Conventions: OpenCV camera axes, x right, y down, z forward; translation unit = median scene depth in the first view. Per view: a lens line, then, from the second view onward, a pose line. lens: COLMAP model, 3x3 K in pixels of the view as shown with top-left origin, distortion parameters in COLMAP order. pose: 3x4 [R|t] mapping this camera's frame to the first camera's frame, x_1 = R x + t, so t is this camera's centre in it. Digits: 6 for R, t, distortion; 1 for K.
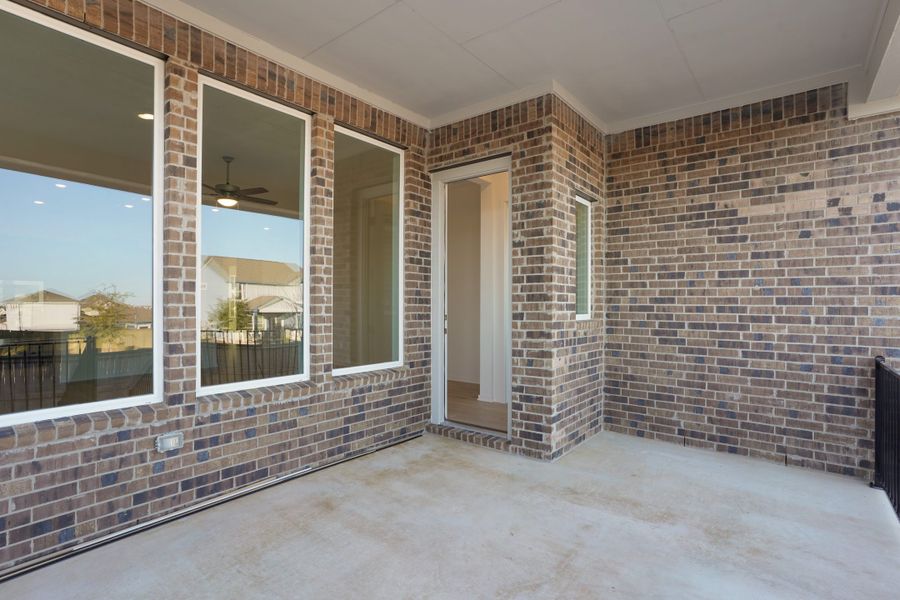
lens RADIAL K [[439.6, 0, 452.0], [0, 439.6, 304.9], [0, 0, 1]] dist [-0.029167, 0.001168]
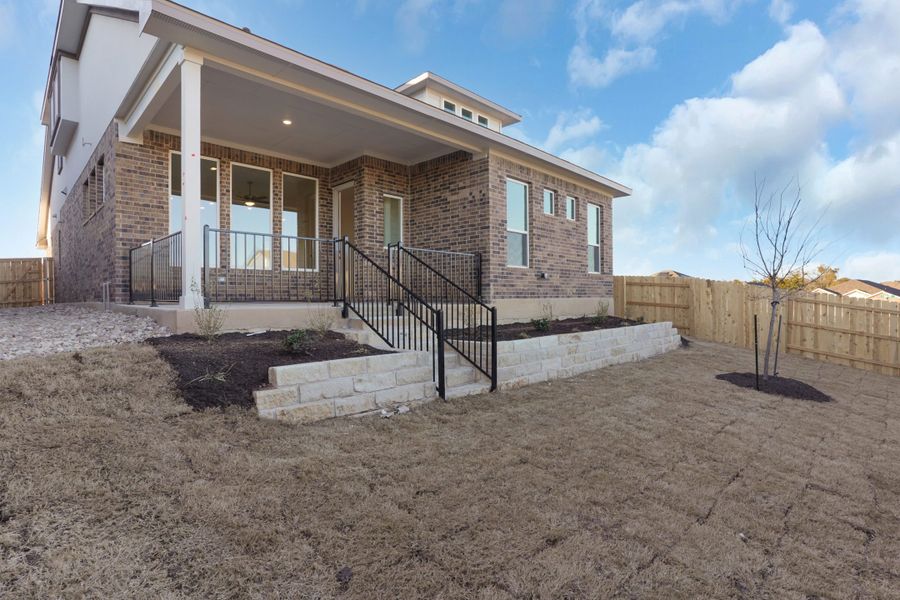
lens RADIAL K [[439.6, 0, 447.4], [0, 439.6, 295.2], [0, 0, 1]] dist [-0.029167, 0.001168]
pose [[0.993664, -0.013031, -0.111630, 0.950460], [0.012007, 0.999879, -0.009840, 0.341185], [0.111745, 0.008438, 0.993701, -1.406677]]
